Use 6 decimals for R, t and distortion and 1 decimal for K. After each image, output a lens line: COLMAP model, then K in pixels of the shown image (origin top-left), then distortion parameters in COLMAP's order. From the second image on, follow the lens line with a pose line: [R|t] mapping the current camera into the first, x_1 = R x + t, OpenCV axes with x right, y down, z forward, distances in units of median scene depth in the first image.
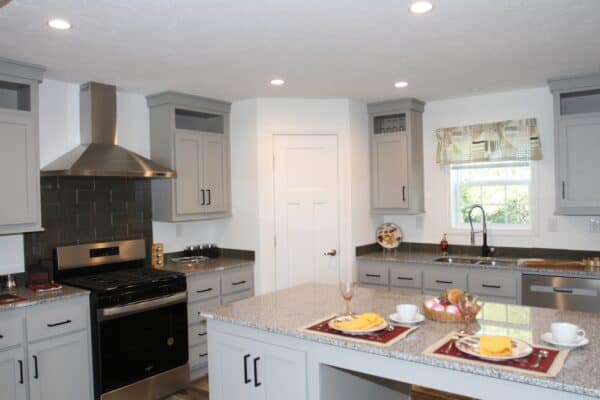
lens RADIAL K [[488.5, 0, 300.0], [0, 488.5, 197.3], [0, 0, 1]] dist [-0.012849, -0.000828]
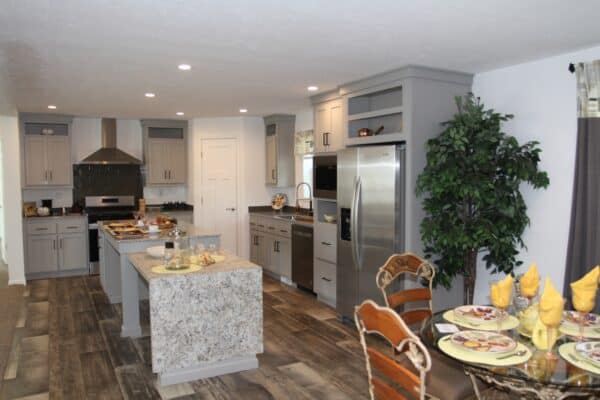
lens RADIAL K [[488.5, 0, 298.9], [0, 488.5, 204.8], [0, 0, 1]] dist [-0.012849, -0.000828]
pose [[0.892429, 0.043107, -0.449124, 1.047183], [-0.015361, 0.997751, 0.065241, -0.014490], [0.450927, -0.051324, 0.891084, -0.404498]]
